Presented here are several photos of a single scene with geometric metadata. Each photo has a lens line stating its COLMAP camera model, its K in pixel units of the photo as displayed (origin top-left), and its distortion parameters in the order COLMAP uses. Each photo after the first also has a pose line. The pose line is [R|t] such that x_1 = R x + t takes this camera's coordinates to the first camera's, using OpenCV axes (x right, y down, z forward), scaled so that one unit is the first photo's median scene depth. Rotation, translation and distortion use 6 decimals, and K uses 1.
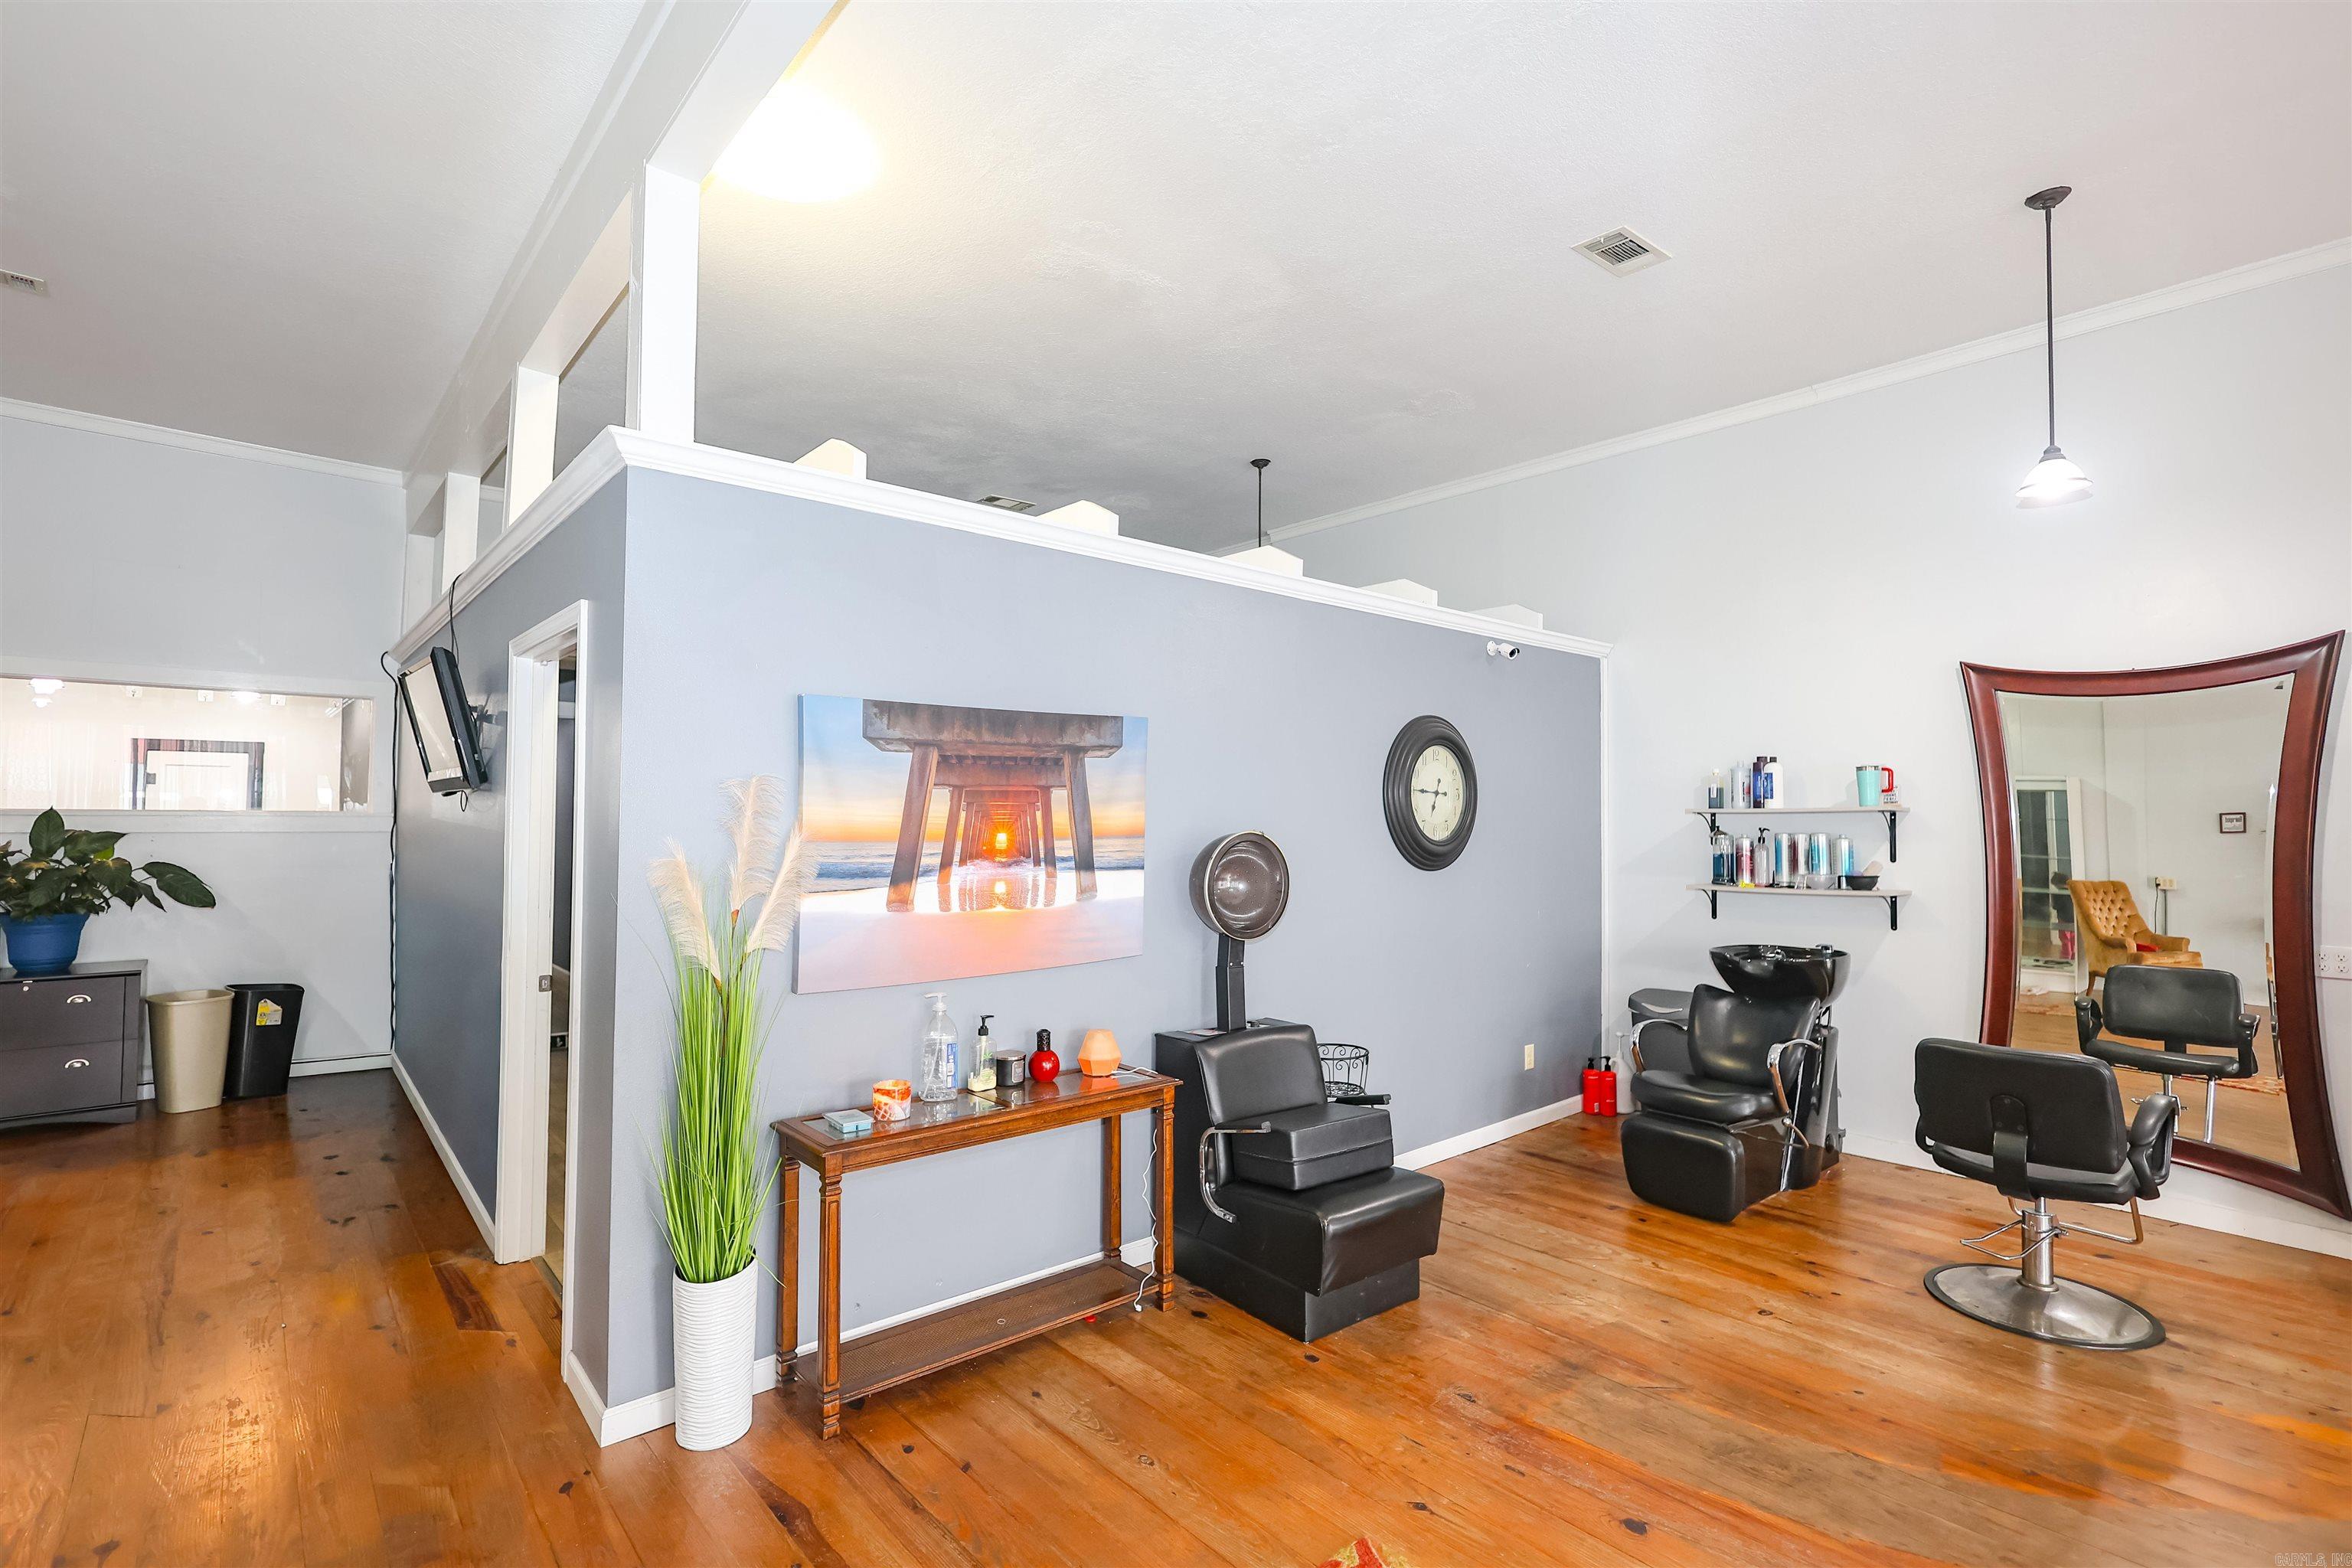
lens RADIAL K [[1085.5, 0, 1174.9], [0, 1085.5, 784.1], [0, 0, 1]] dist [-0.000925, 0.000535]
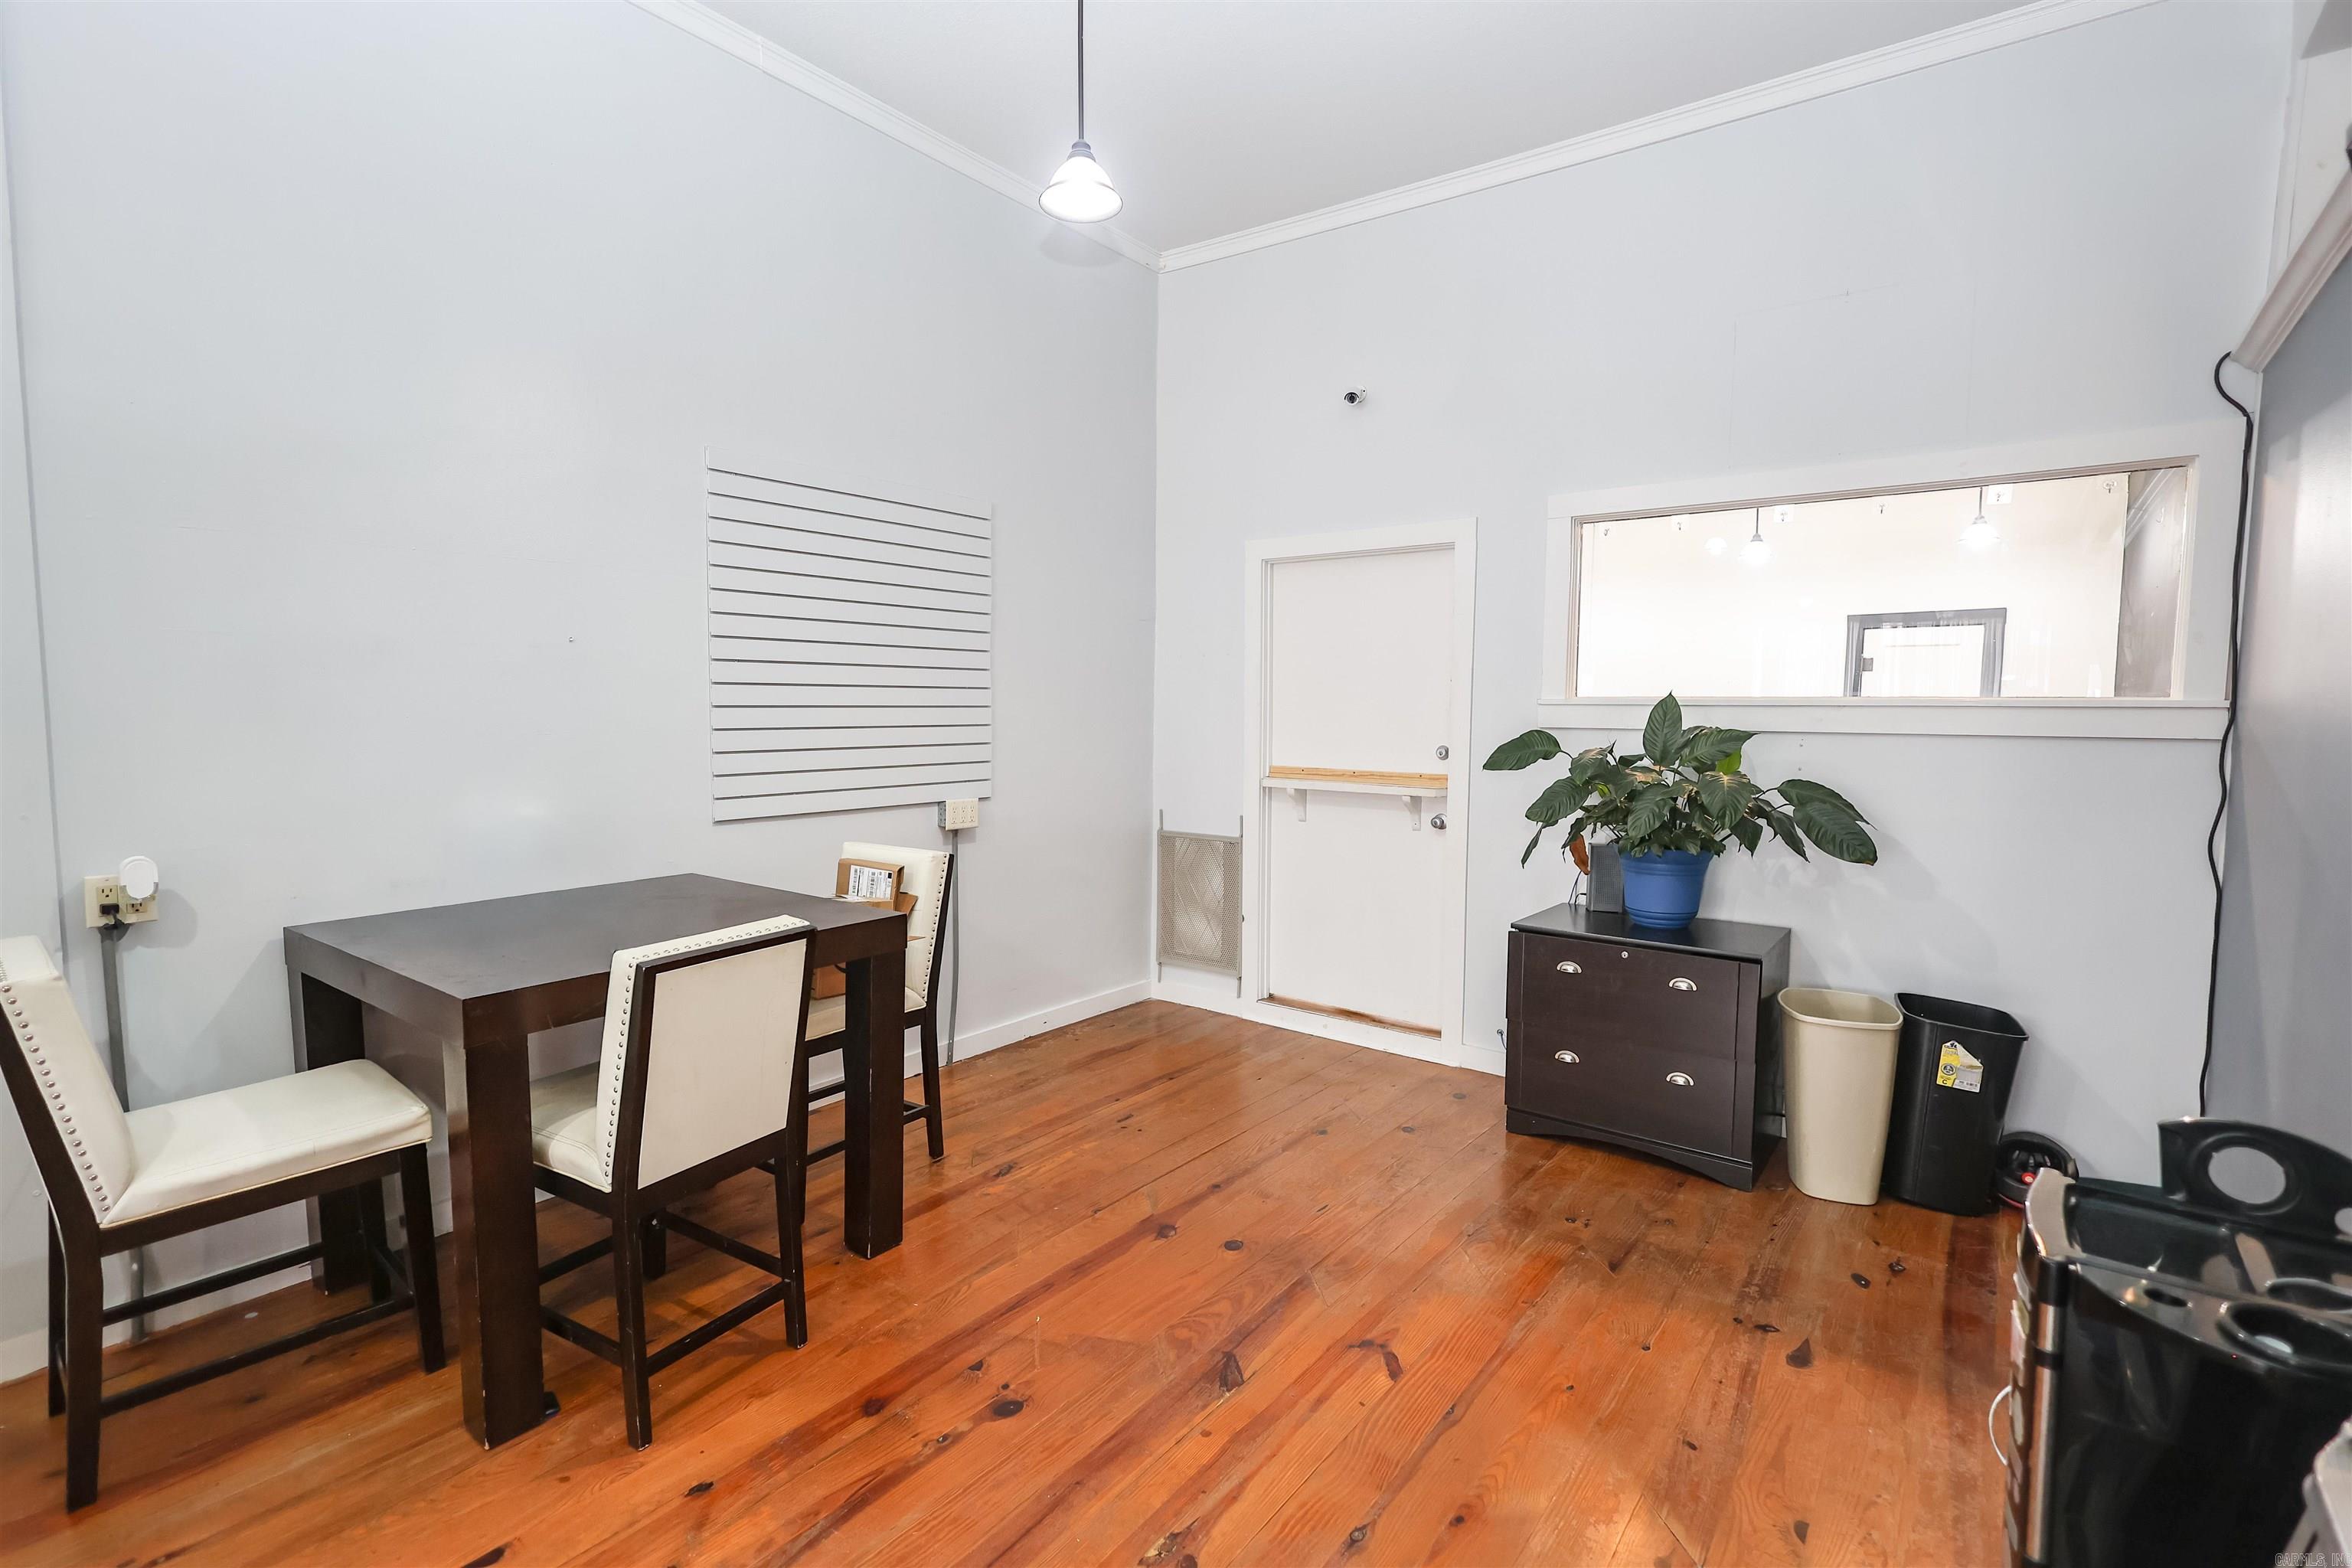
lens RADIAL K [[1085.5, 0, 1172.6], [0, 1085.5, 790.5], [0, 0, 1]] dist [-0.000925, 0.000535]
pose [[0.198740, 0.070639, -0.977503, -0.581608], [0.027577, 0.996601, 0.077626, 0.028041], [0.979664, -0.042384, 0.196117, 0.762457]]
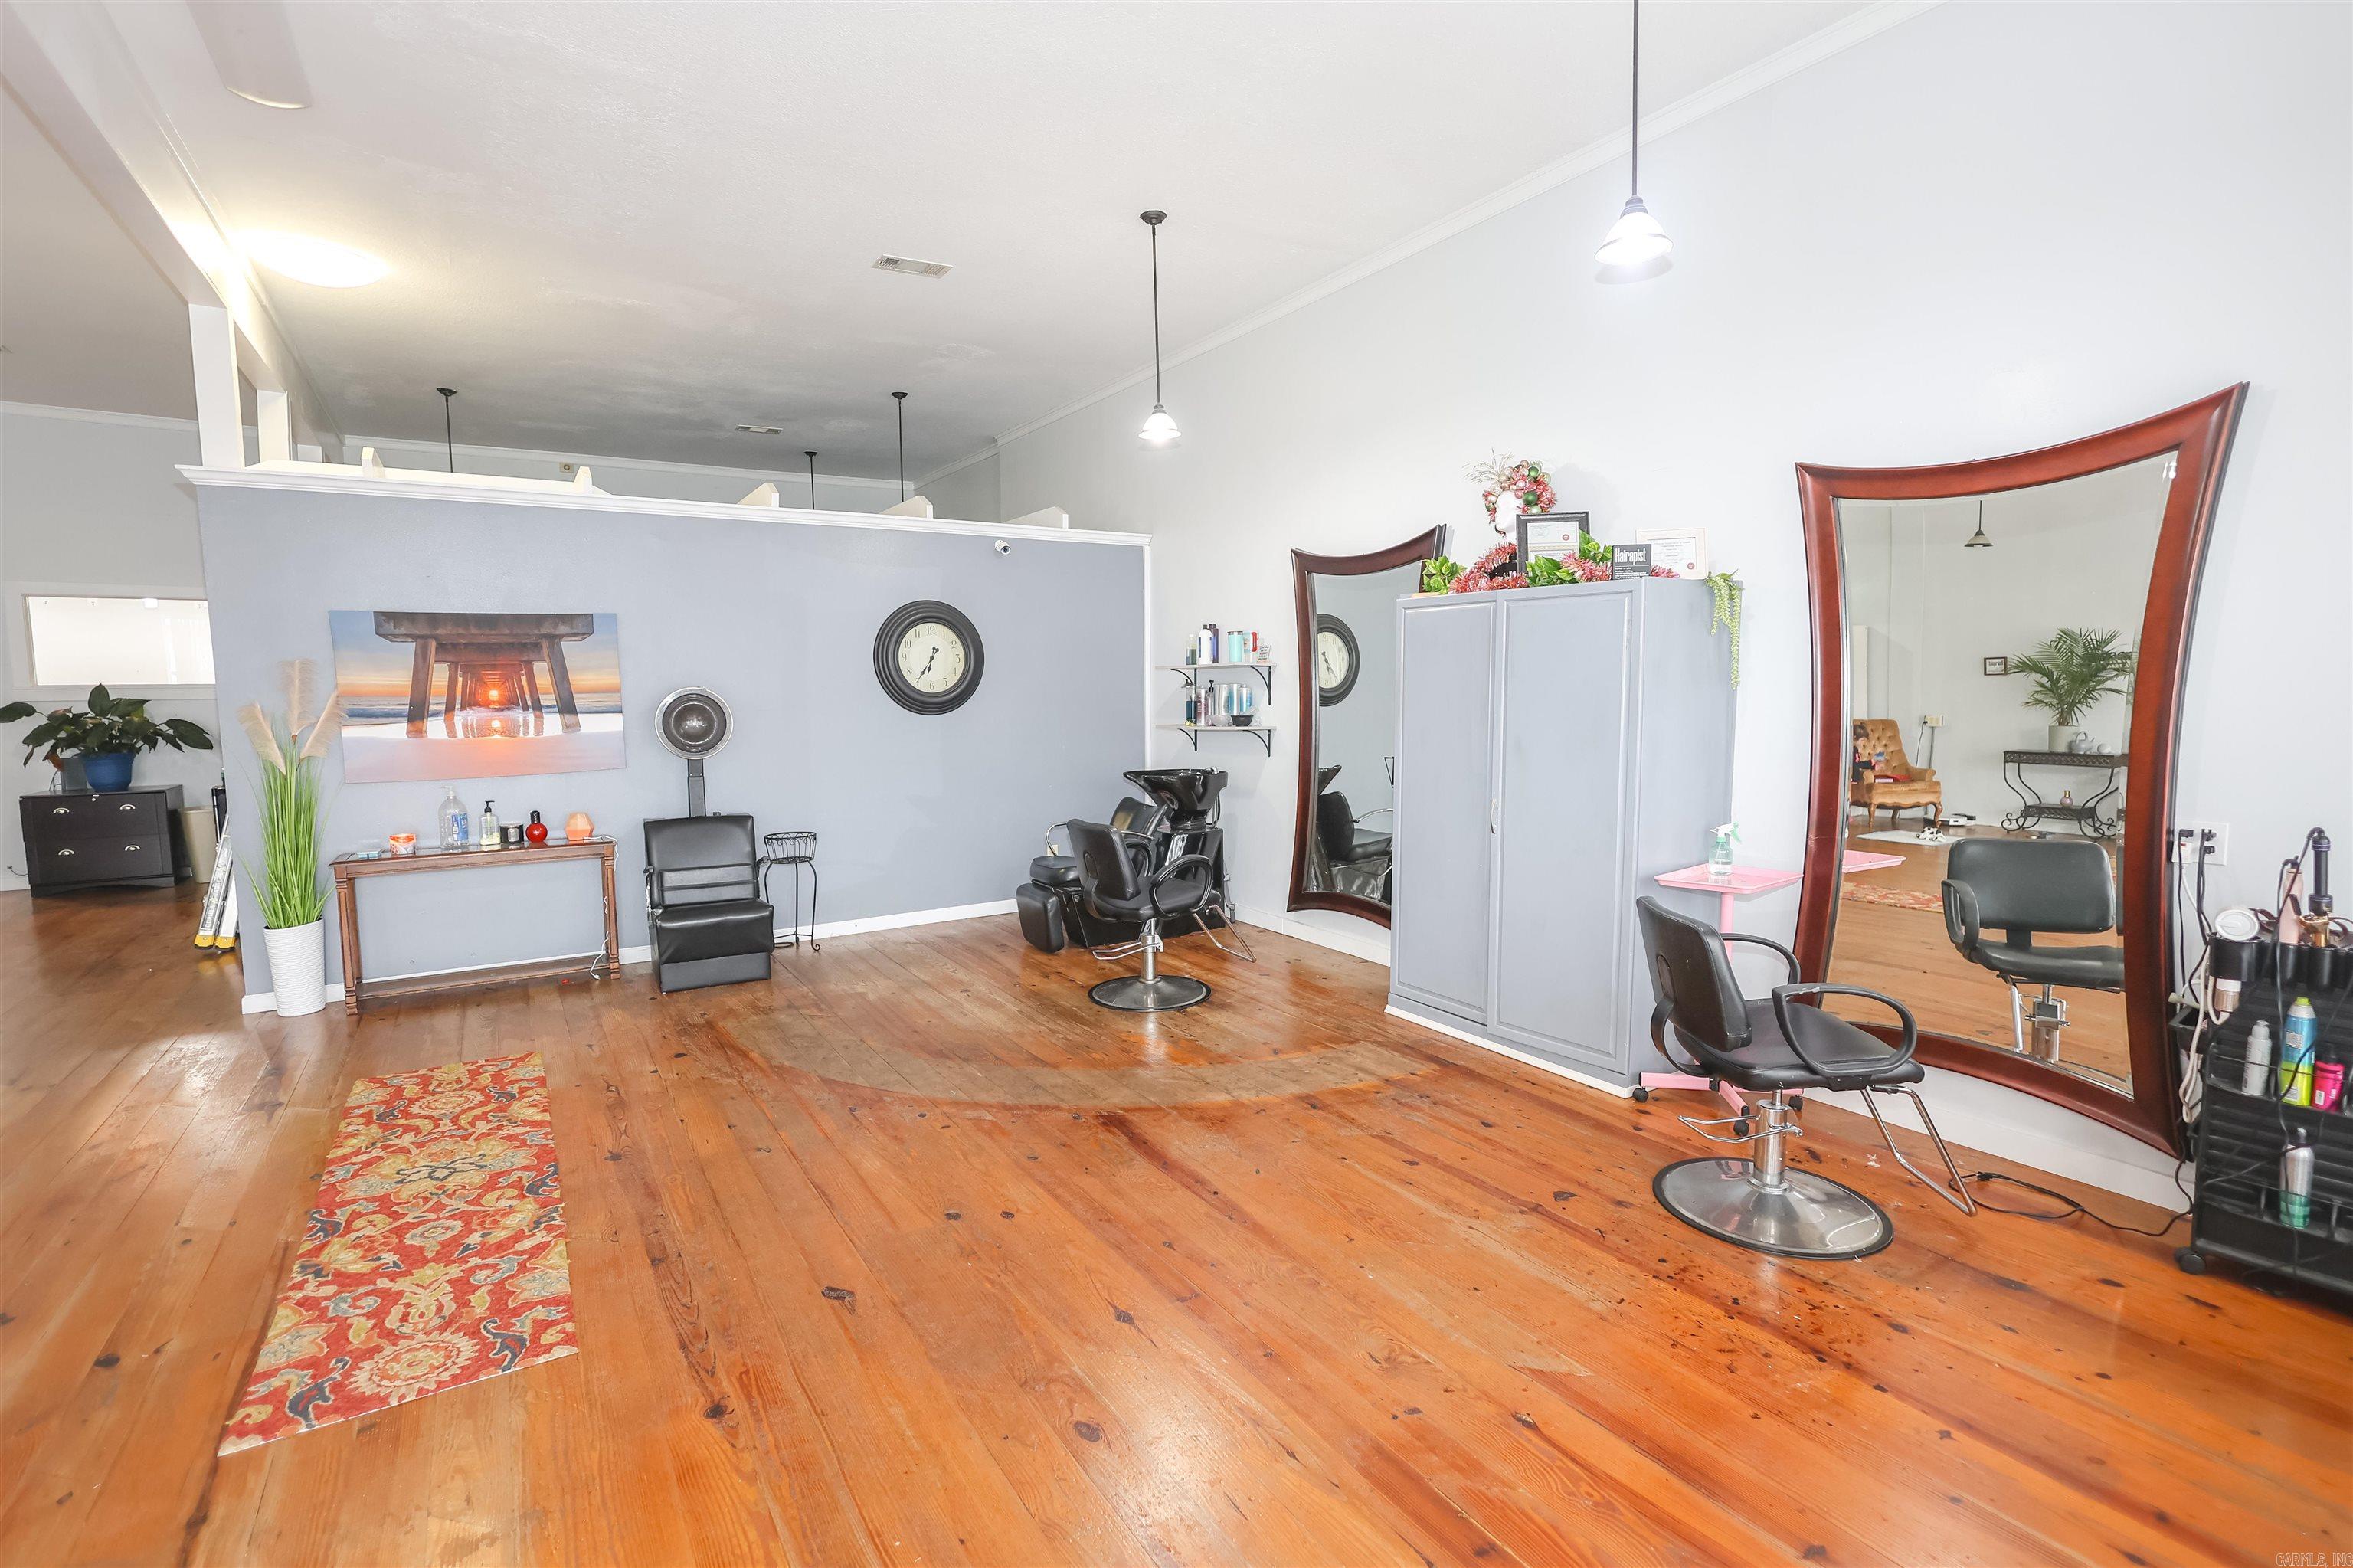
lens RADIAL K [[1086.0, 0, 1169.9], [0, 1086.0, 782.0], [0, 0, 1]] dist [-0.000925, 0.000535]
pose [[0.988309, -0.001378, -0.152459, 0.940677], [0.020395, 0.992168, 0.123238, 0.001279], [0.151095, -0.124907, 0.980596, -0.395808]]
